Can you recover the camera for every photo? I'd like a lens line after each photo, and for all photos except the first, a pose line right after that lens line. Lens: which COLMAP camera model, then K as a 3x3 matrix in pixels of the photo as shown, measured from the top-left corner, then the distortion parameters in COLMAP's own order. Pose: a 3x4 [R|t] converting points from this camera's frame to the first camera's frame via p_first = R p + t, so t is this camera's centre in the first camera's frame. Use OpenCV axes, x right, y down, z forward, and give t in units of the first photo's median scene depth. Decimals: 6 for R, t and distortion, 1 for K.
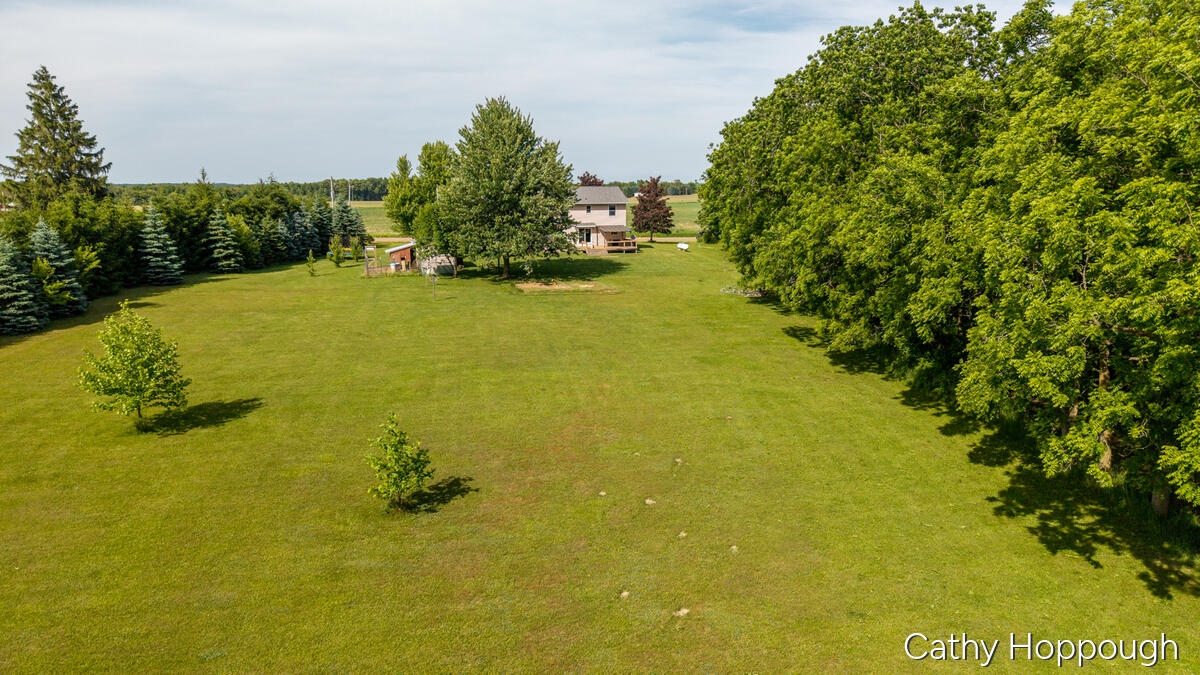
lens RADIAL K [[816.7, 0, 600.0], [0, 816.7, 337.5], [0, 0, 1]] dist [0.051215, -0.070190]
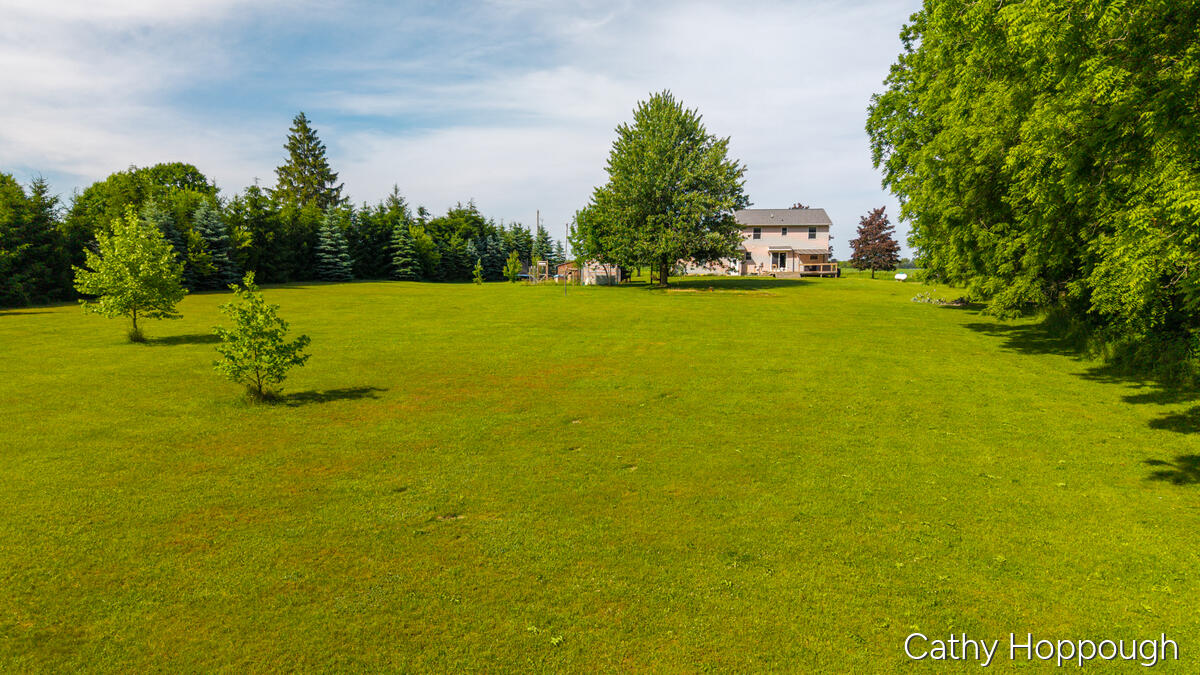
lens RADIAL K [[816.7, 0, 600.0], [0, 816.7, 337.5], [0, 0, 1]] dist [0.051215, -0.070190]
pose [[0.944516, 0.033207, -0.326781, 0.116395], [-0.067482, 0.993272, -0.094112, 0.072633], [0.321458, 0.110942, 0.940403, 0.124526]]
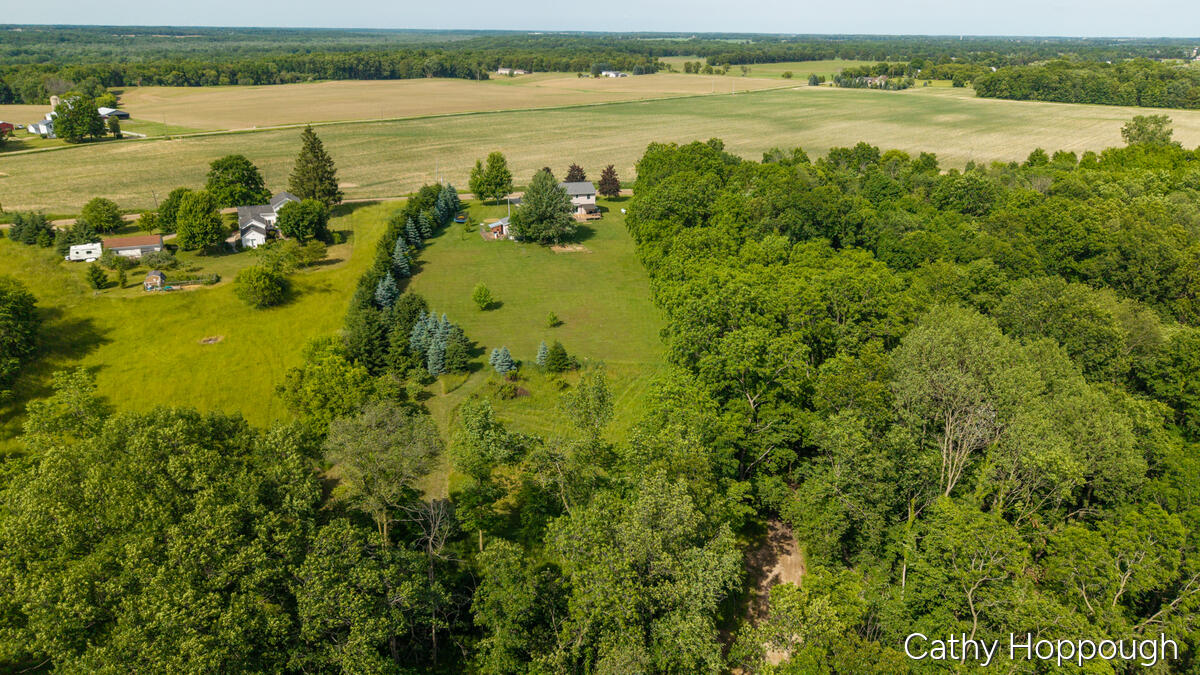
lens RADIAL K [[816.7, 0, 600.0], [0, 816.7, 337.5], [0, 0, 1]] dist [0.051215, -0.070190]
pose [[0.999174, 0.000243, 0.040636, -0.049525], [-0.007227, 0.985104, 0.171807, -0.201310], [-0.039989, -0.171959, 0.984292, -1.355636]]
